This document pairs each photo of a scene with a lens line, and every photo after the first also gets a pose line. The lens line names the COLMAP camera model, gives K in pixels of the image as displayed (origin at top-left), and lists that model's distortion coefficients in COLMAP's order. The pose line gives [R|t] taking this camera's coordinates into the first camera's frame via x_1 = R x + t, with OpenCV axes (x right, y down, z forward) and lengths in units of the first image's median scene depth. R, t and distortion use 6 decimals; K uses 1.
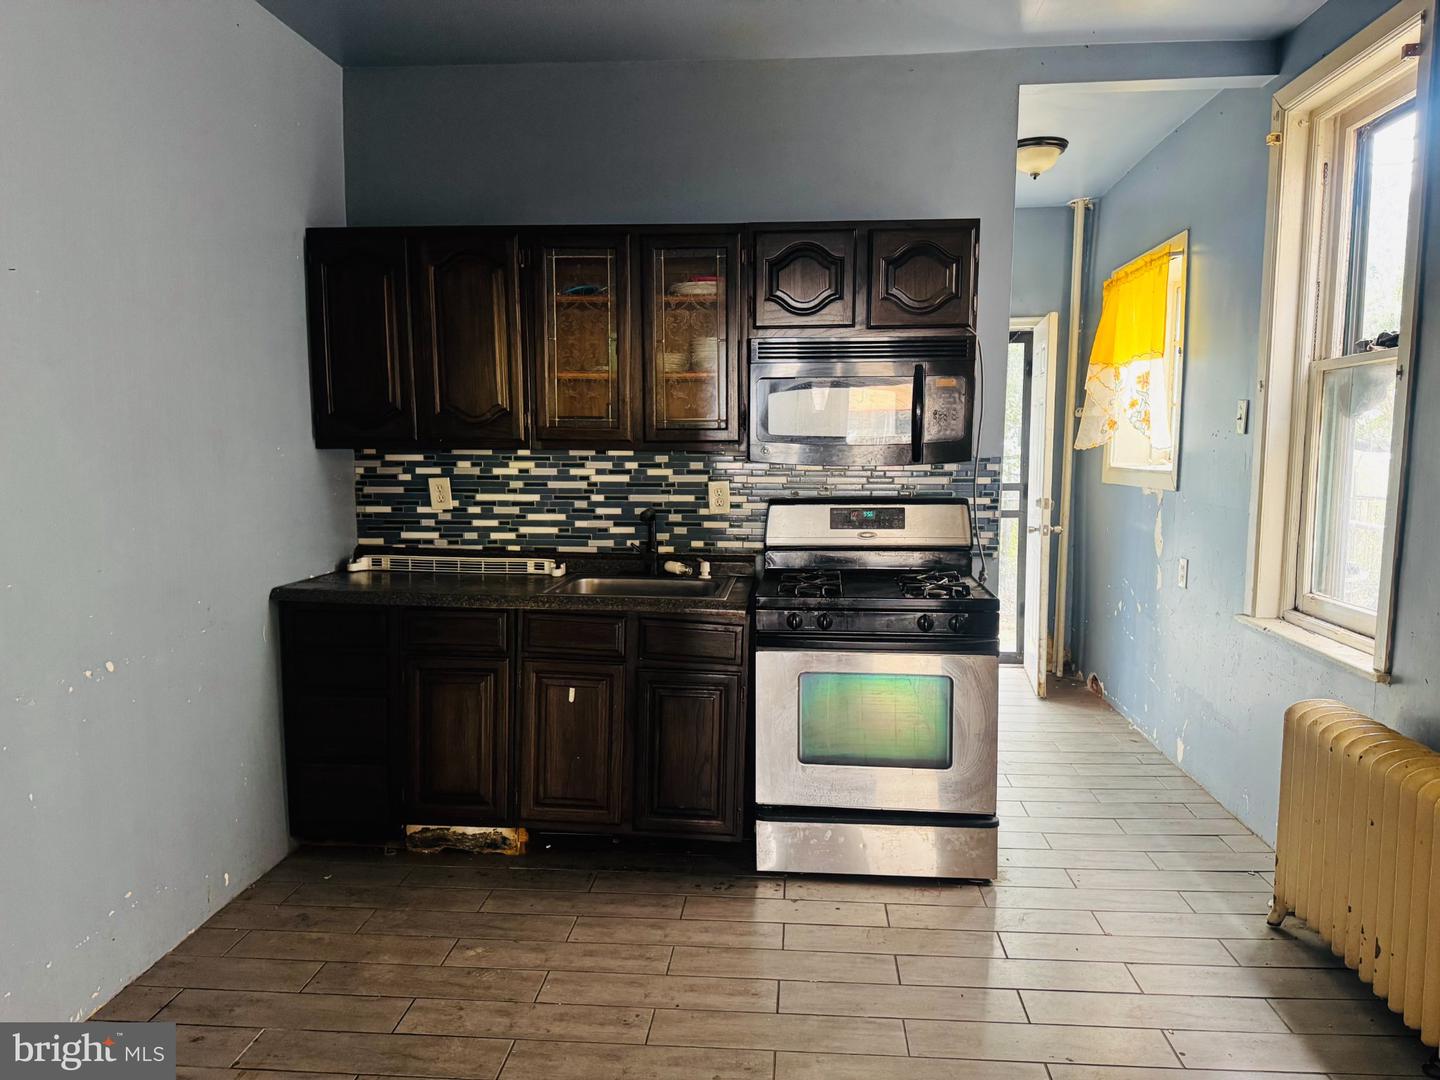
lens RADIAL K [[1026.5, 0, 719.3], [0, 1026.5, 539.5], [0, 0, 1]] dist [0.083414, 0.000896]
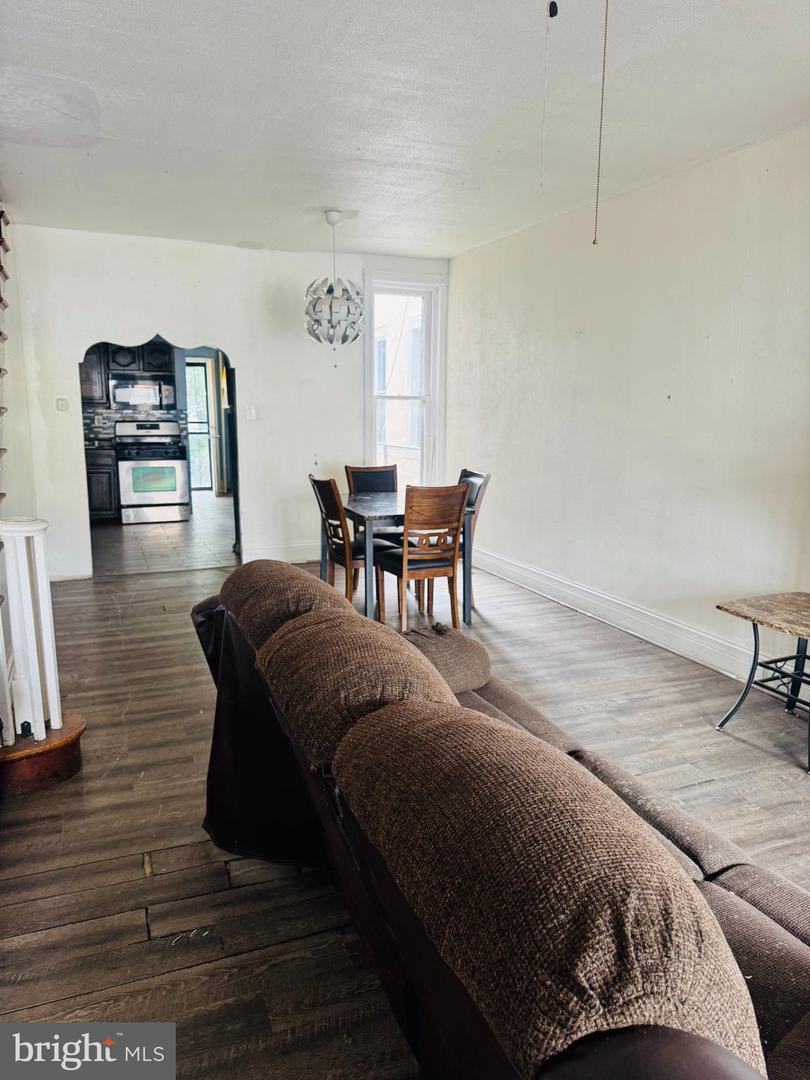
lens RADIAL K [[769.8, 0, 403.8], [0, 769.8, 545.7], [0, 0, 1]] dist [0.083414, 0.000896]
pose [[0.894682, -0.076343, 0.440131, -0.265101], [0.037910, 0.994710, 0.095475, 0.158701], [-0.445092, -0.068734, 0.892843, -1.719648]]
